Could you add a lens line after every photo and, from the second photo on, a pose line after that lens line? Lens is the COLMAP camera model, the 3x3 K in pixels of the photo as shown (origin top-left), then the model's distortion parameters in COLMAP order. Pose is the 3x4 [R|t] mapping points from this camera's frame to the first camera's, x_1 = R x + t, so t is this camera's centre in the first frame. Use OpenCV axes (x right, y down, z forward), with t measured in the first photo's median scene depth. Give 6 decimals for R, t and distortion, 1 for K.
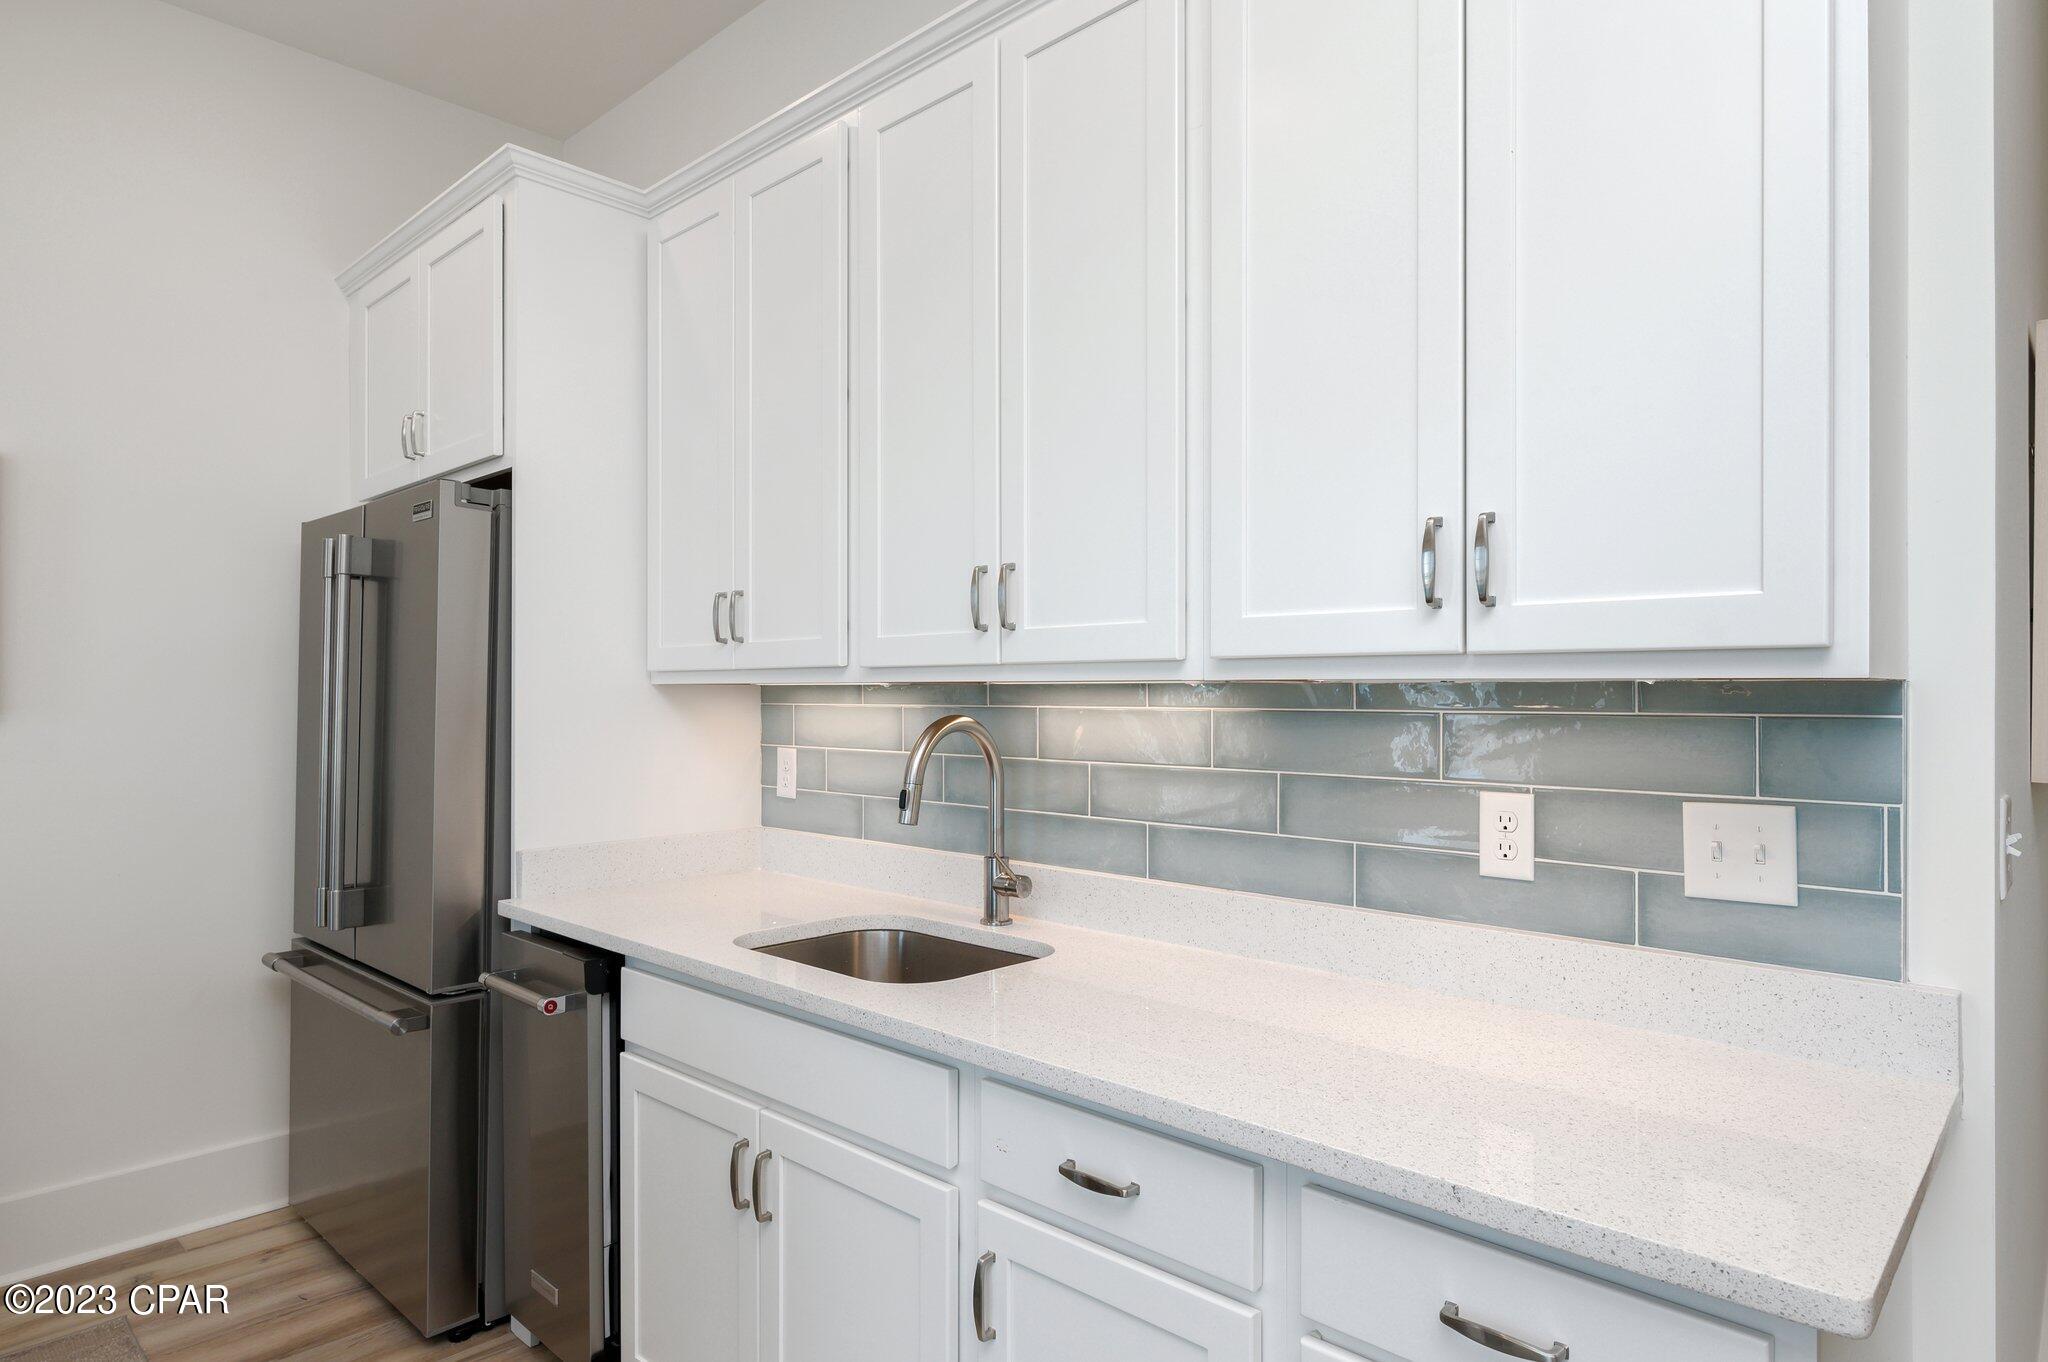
lens RADIAL K [[1170.1, 0, 1023.0], [0, 1170.1, 722.8], [0, 0, 1]] dist [-0.006941, -0.001004]
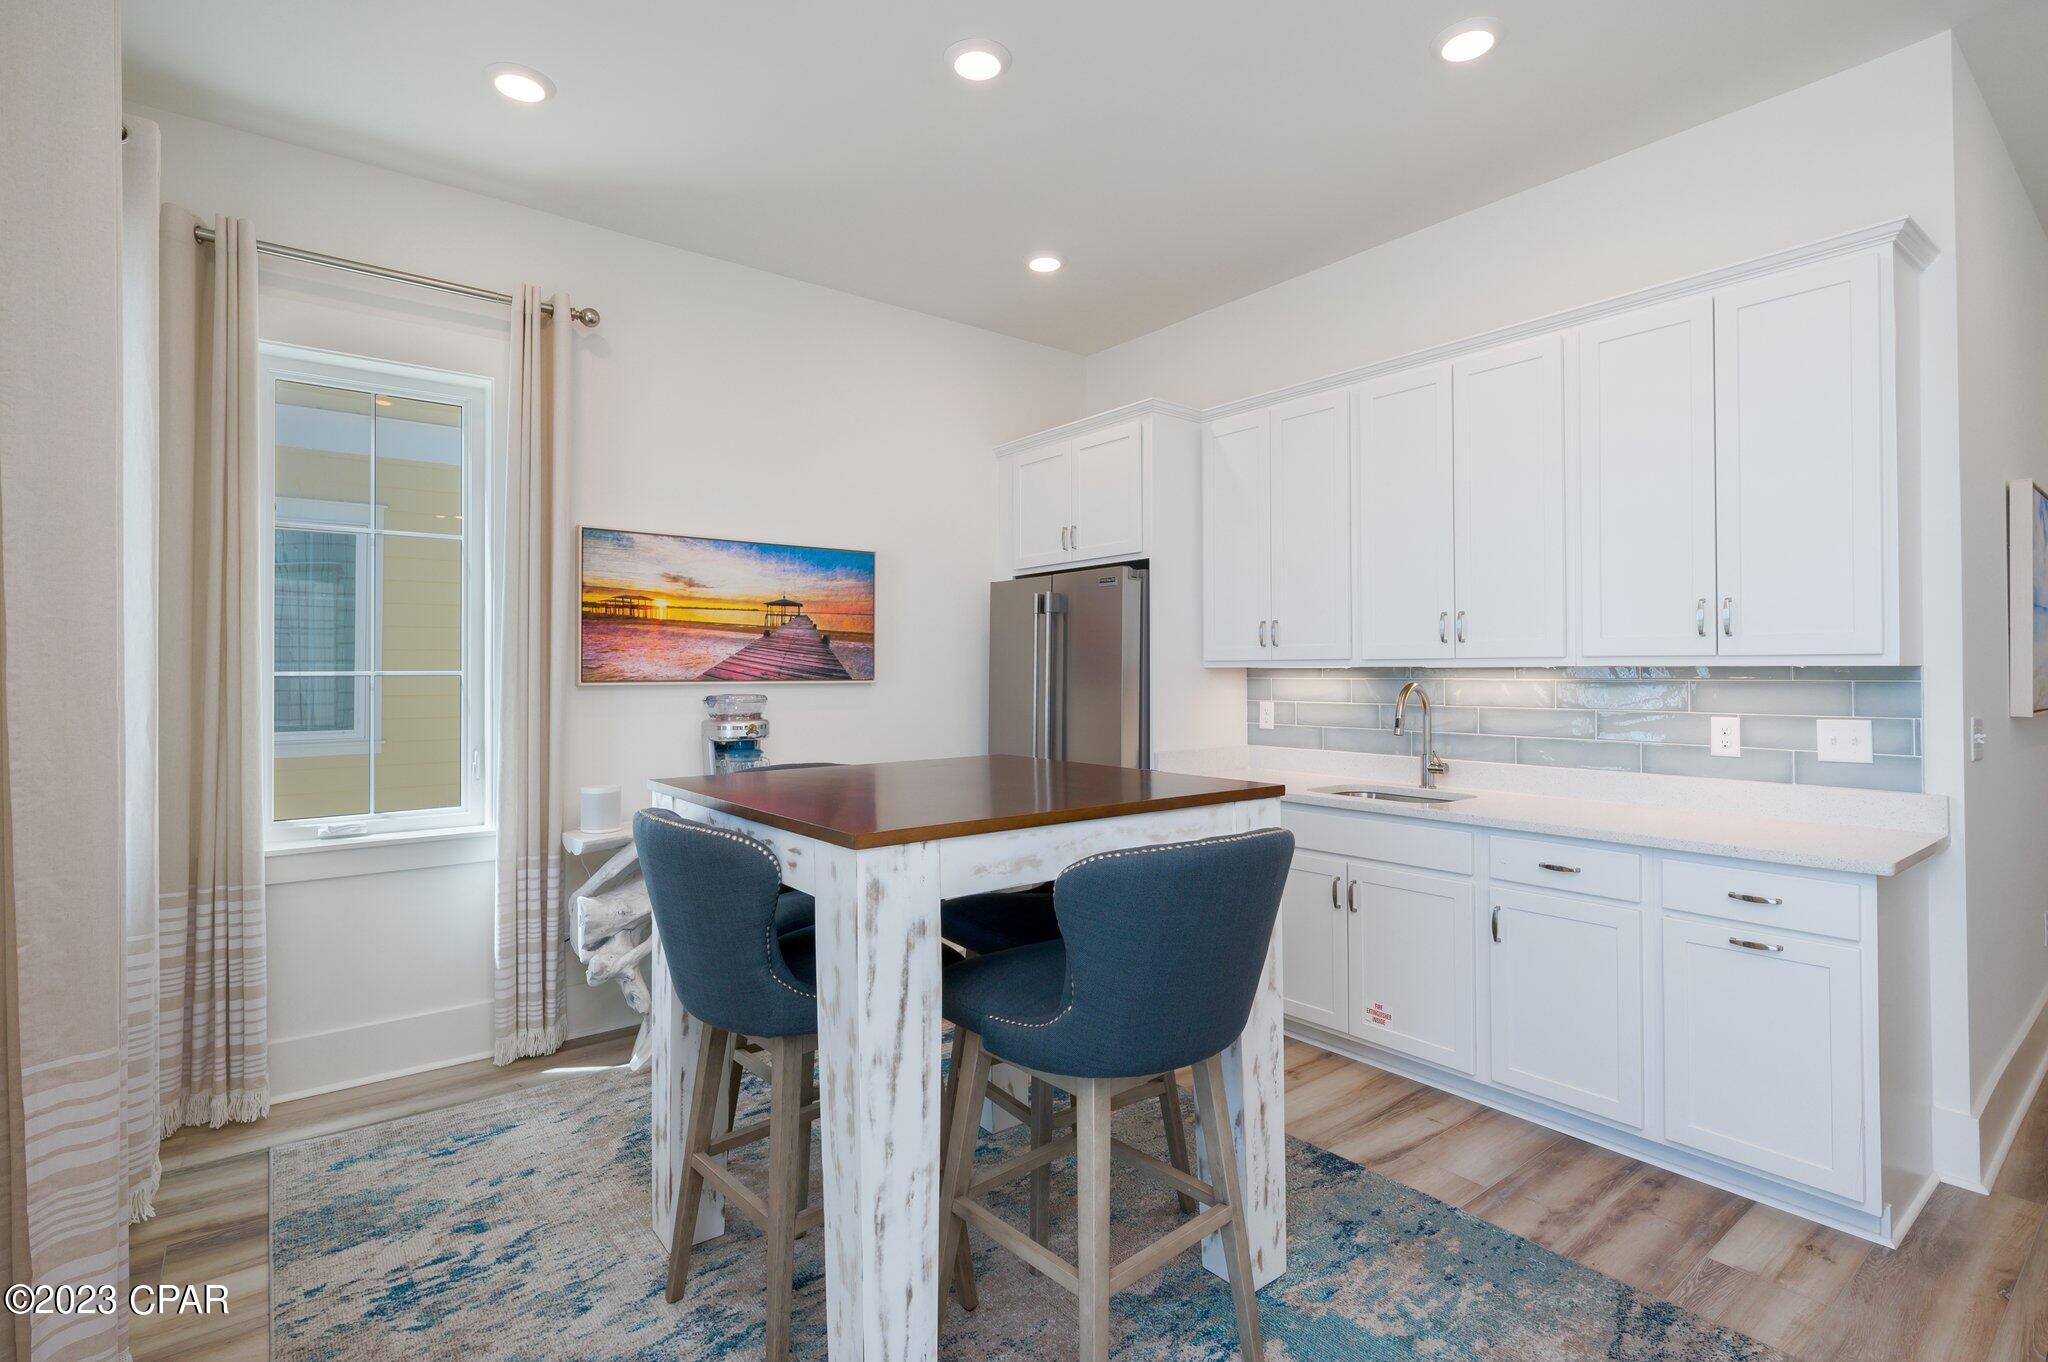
lens RADIAL K [[949.1, 0, 1024.0], [0, 949.1, 681.0], [0, 0, 1]] dist [-0.014806, 0.000298]
pose [[0.988368, -0.000089, -0.152080, -0.548845], [-0.002372, 0.999869, -0.016000, 0.021127], [0.152062, 0.016175, 0.988239, -0.838901]]
